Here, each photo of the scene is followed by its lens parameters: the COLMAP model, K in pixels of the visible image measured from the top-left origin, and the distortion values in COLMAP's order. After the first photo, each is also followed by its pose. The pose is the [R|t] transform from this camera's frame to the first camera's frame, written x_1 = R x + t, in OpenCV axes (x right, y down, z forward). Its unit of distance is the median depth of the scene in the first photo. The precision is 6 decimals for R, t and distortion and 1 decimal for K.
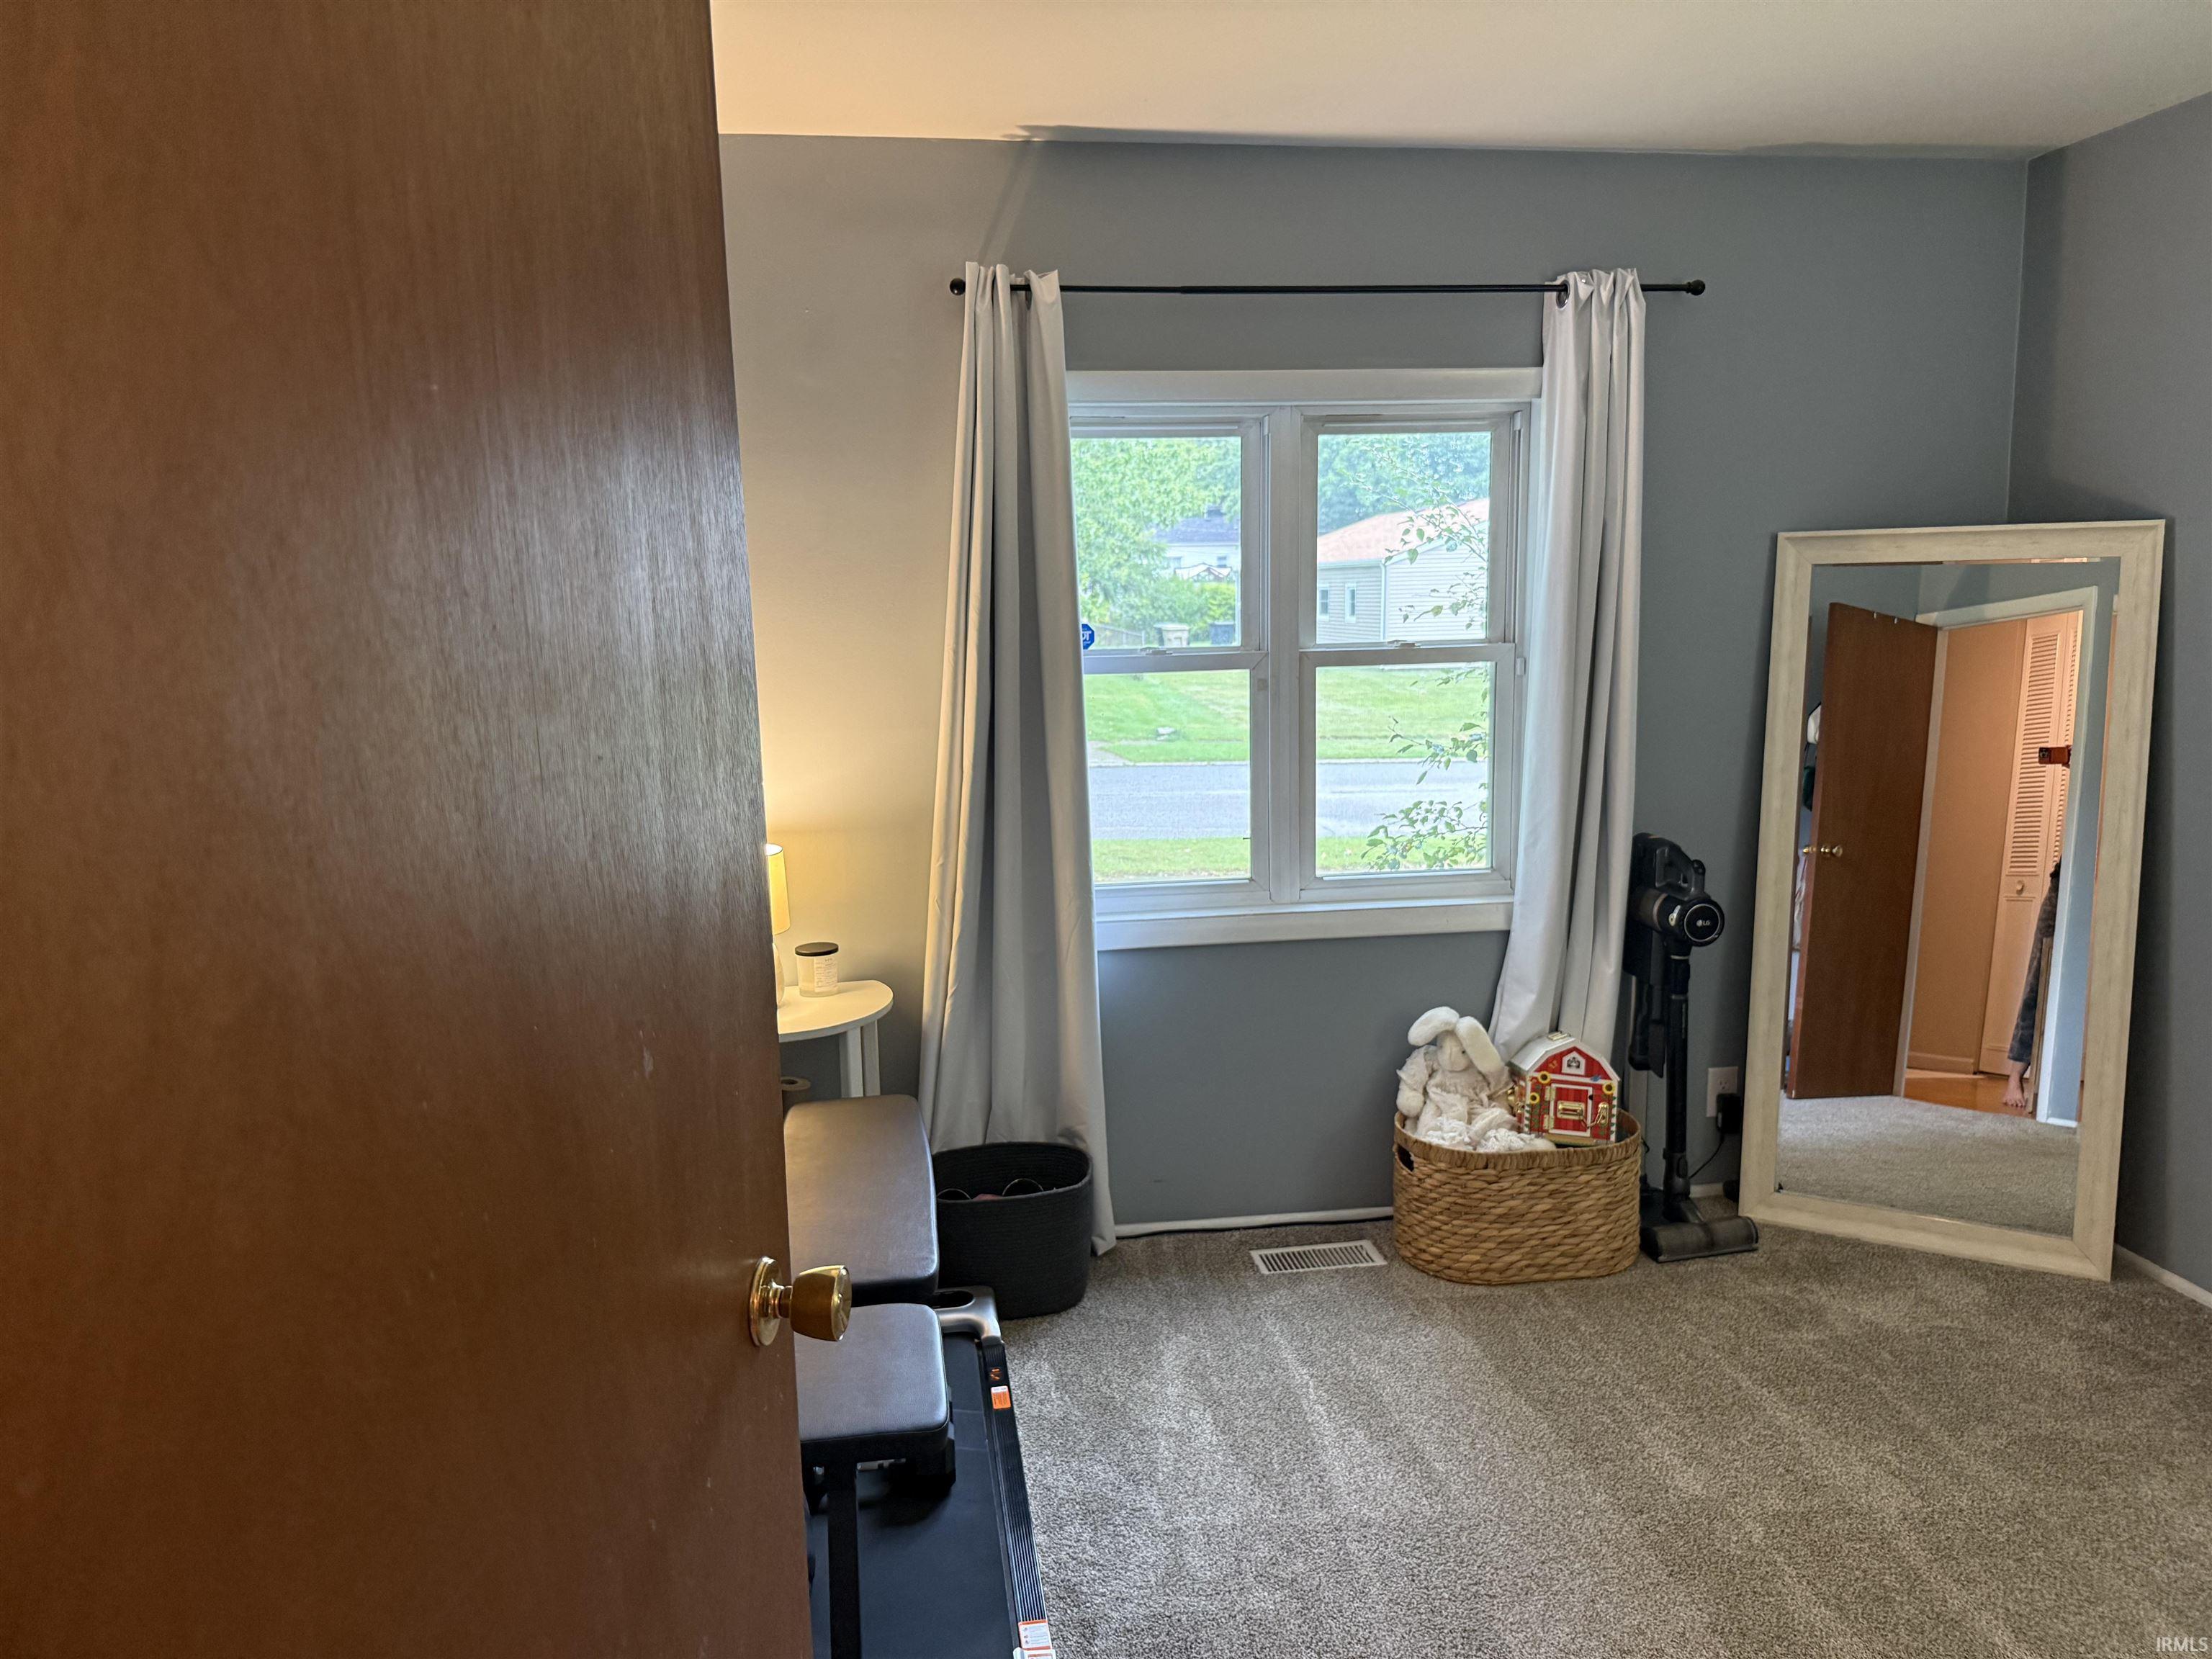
lens RADIAL K [[1531.6, 0, 1104.8], [0, 1531.6, 833.0], [0, 0, 1]] dist [0.160812, -0.305740]
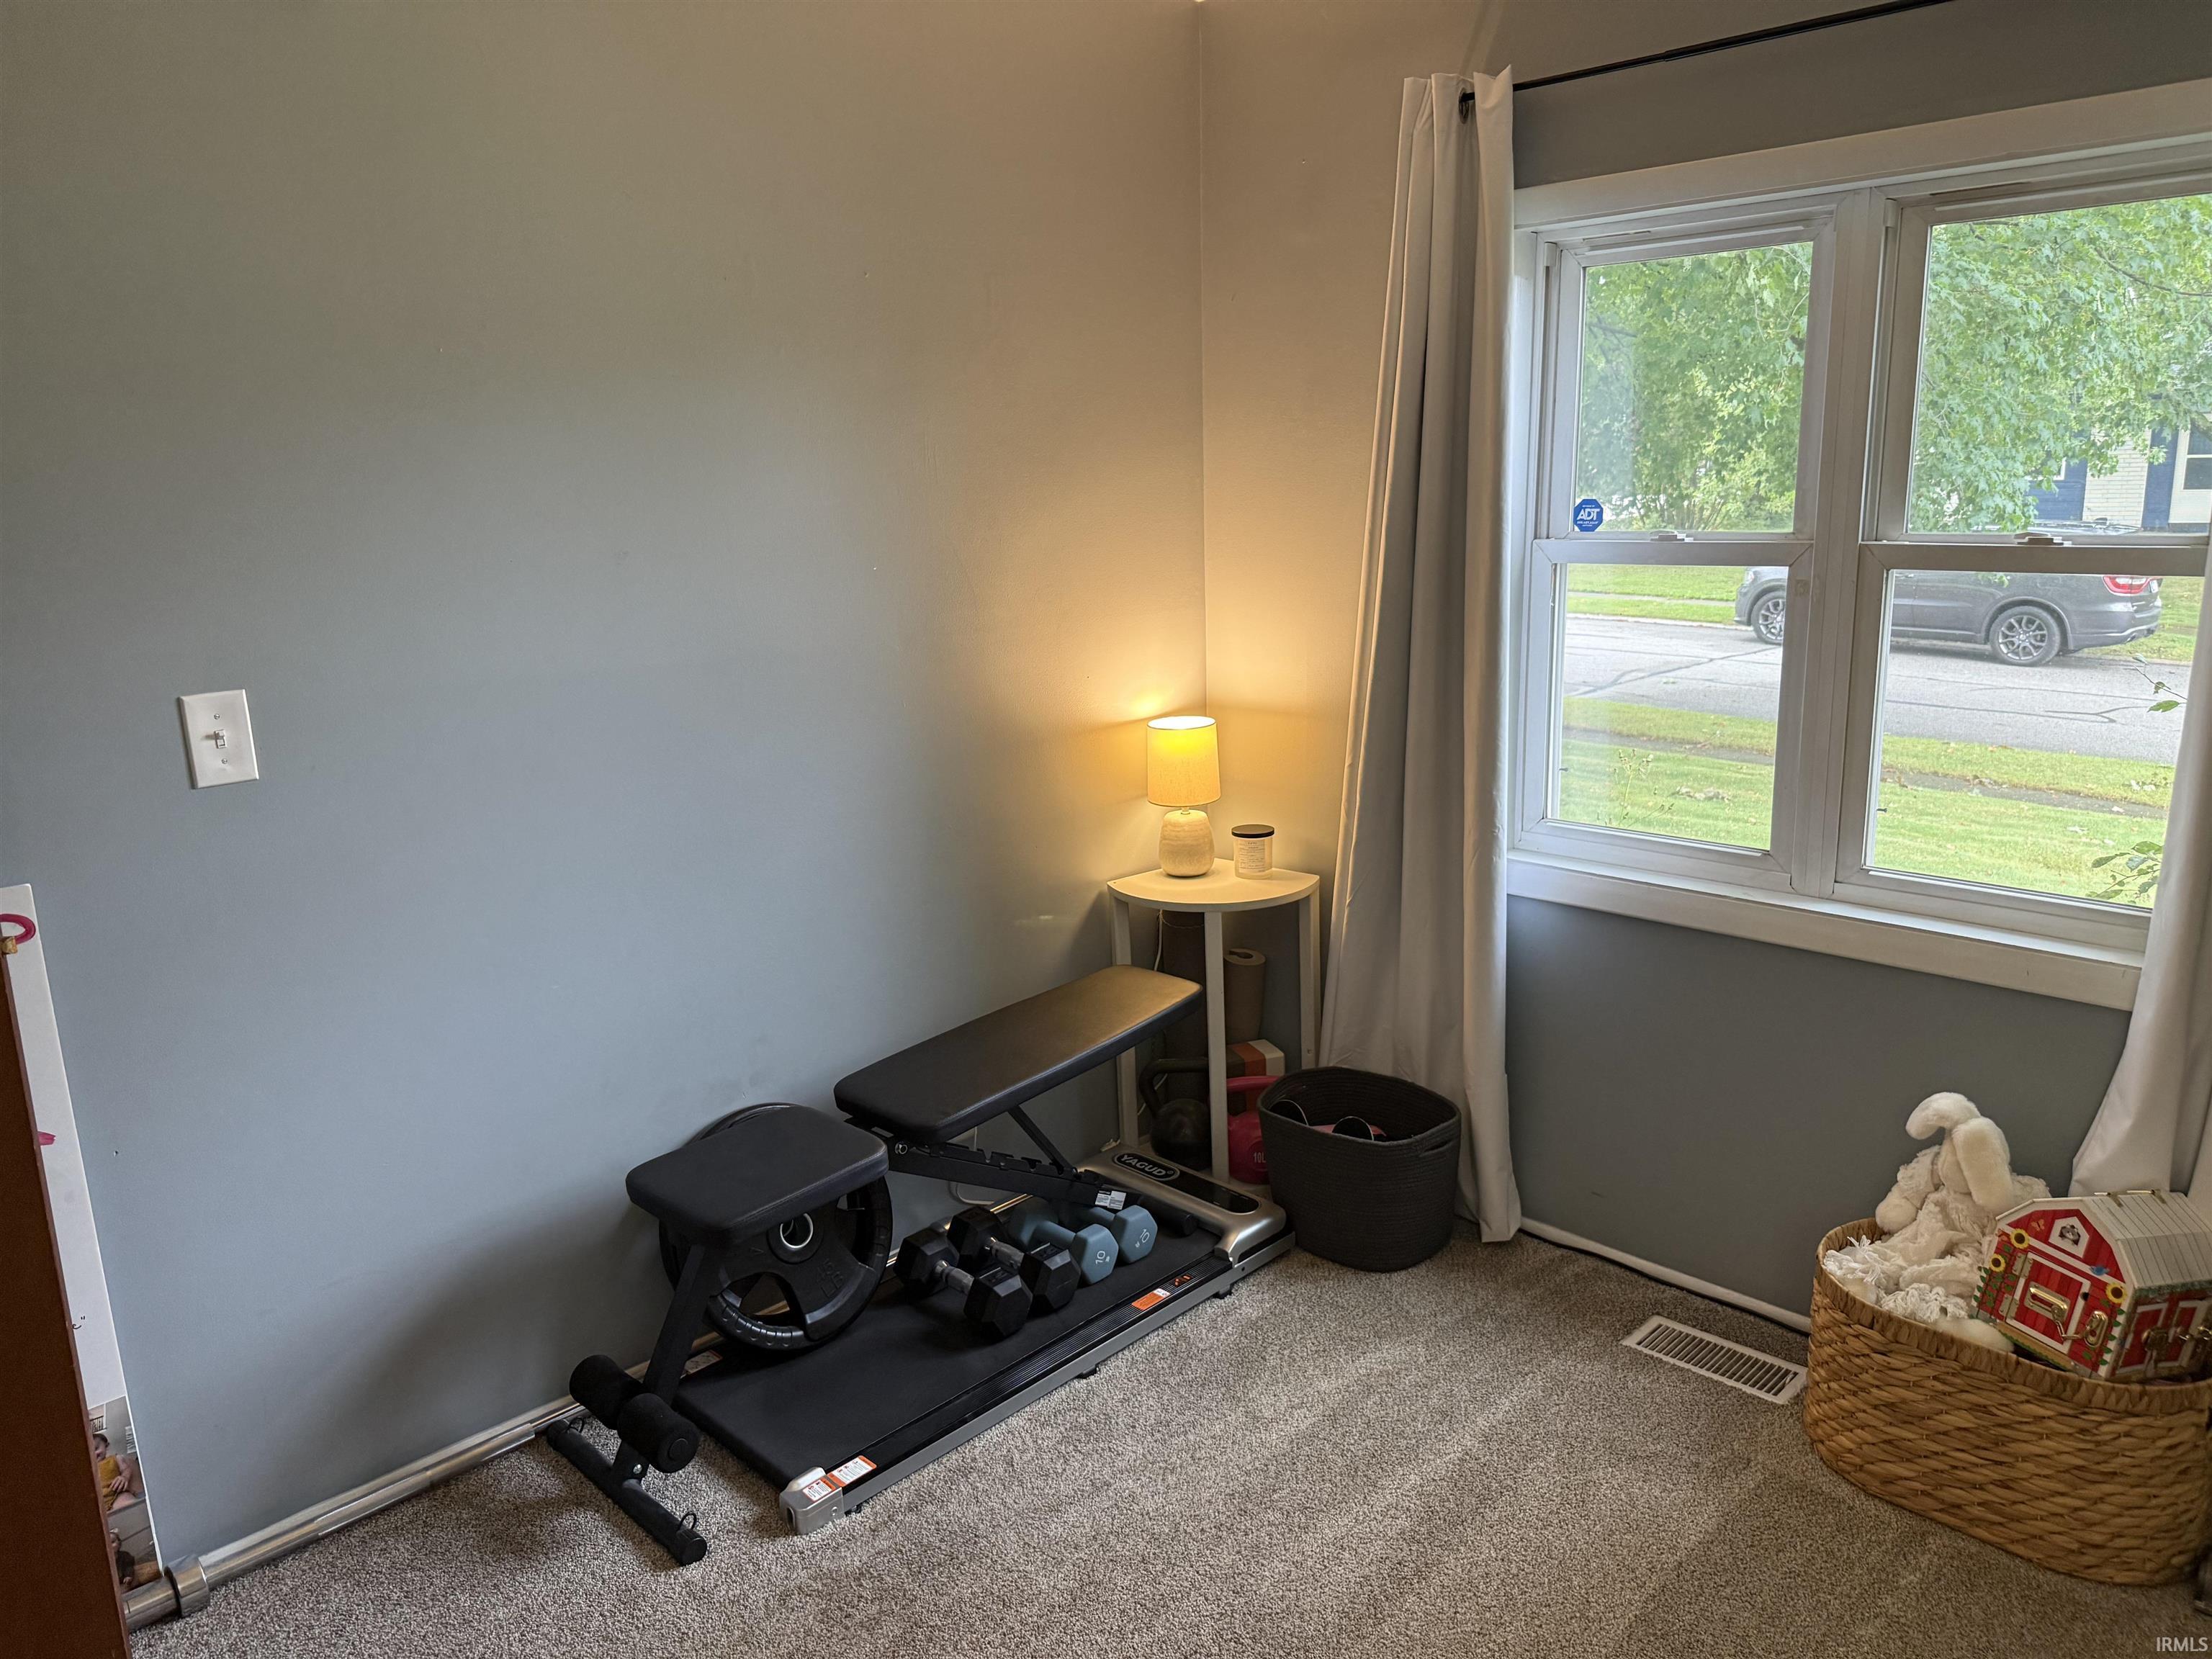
lens RADIAL K [[1577.8, 0, 1123.8], [0, 1577.8, 828.3], [0, 0, 1]] dist [0.085537, -0.091012]
pose [[0.605080, 0.179454, -0.775677, 0.543605], [-0.108959, 0.983765, 0.142600, -0.062558], [0.788674, -0.001768, 0.614810, 0.304797]]
